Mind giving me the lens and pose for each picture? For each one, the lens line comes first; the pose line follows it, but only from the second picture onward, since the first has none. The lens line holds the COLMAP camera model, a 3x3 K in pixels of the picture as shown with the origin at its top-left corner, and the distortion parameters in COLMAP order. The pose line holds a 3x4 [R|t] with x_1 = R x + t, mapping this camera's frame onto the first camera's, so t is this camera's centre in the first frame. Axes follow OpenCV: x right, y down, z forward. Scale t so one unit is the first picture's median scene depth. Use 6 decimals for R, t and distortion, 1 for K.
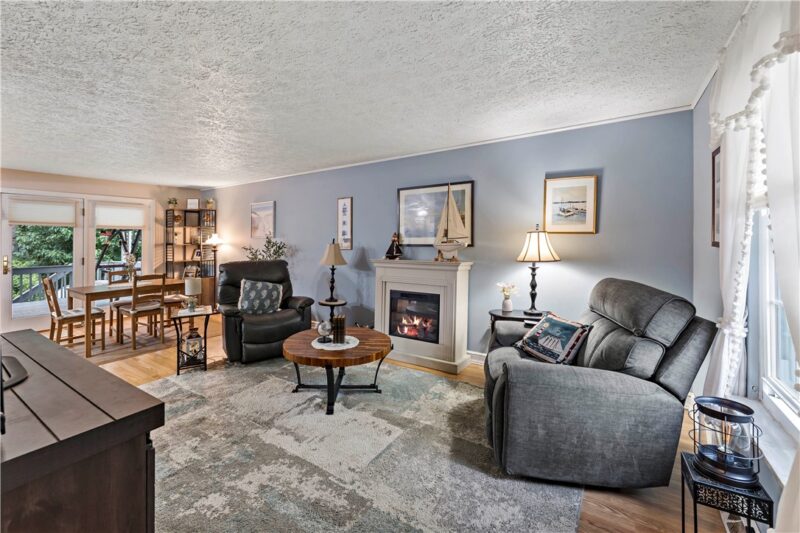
lens RADIAL K [[338.8, 0, 369.7], [0, 338.8, 239.0], [0, 0, 1]] dist [0.000589, 0.000058]
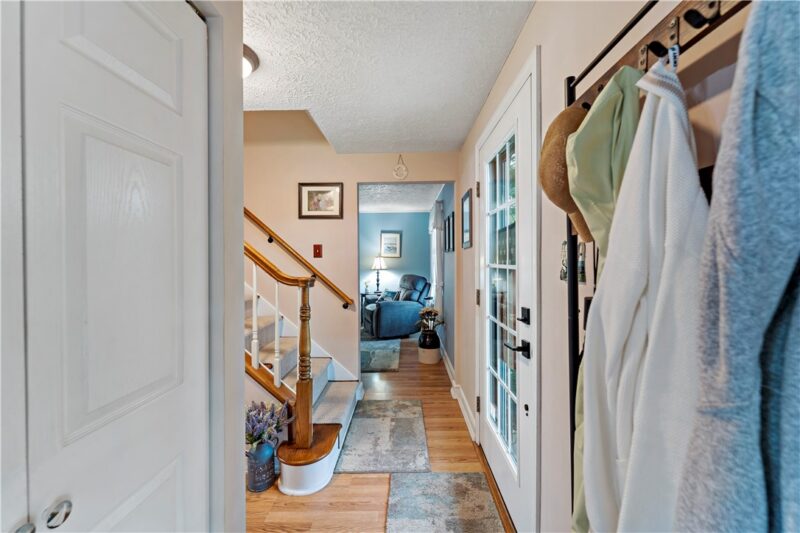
lens RADIAL K [[316.5, 0, 401.4], [0, 316.5, 262.9], [0, 0, 1]] dist [-0.004936, 0.000088]
pose [[0.806574, -0.002627, 0.591127, -0.831911], [-0.002889, 0.999961, 0.008387, 0.002141], [-0.591126, -0.008472, 0.806535, -1.042413]]
